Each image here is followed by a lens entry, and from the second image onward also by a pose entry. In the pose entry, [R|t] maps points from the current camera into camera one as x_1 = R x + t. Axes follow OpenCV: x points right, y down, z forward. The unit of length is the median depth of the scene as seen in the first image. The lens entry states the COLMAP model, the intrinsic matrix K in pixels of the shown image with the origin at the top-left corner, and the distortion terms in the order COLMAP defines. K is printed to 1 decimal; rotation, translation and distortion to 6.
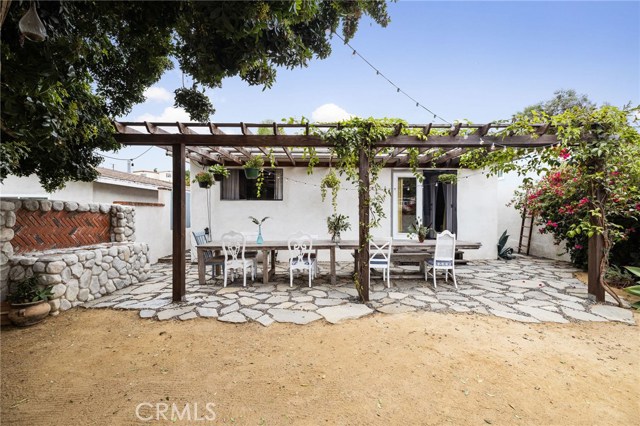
lens RADIAL K [[268.1, 0, 321.3], [0, 268.1, 216.1], [0, 0, 1]] dist [-0.001025, -0.000158]
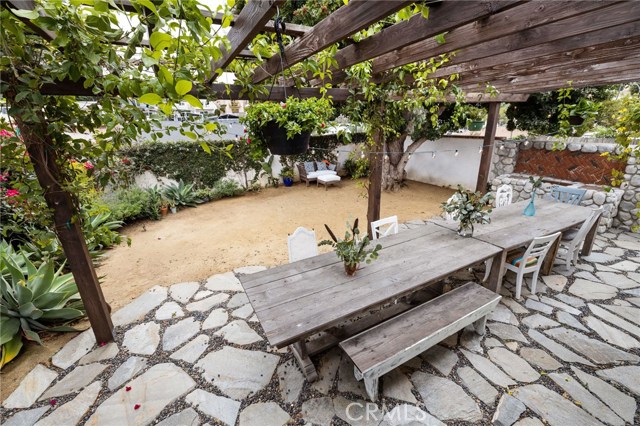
lens RADIAL K [[268.1, 0, 317.7], [0, 268.1, 211.6], [0, 0, 1]] dist [-0.001025, -0.000158]
pose [[-0.881959, 0.171087, -0.439178, 0.692578], [0.020210, 0.944663, 0.327418, -0.183247], [0.470892, 0.279894, -0.836612, 1.553144]]
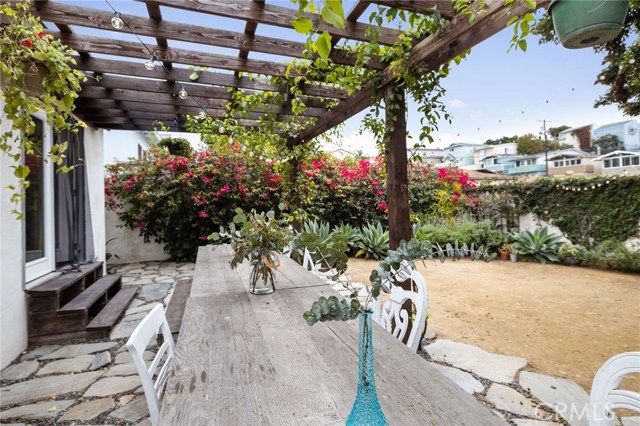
lens RADIAL K [[326.4, 0, 319.5], [0, 326.4, 208.2], [0, 0, 1]] dist [-0.004834, -0.000605]
pose [[-0.321604, -0.020709, 0.946648, -0.397851], [0.035939, 0.998773, 0.034059, -0.023452], [-0.946192, 0.044975, -0.320466, 1.228744]]
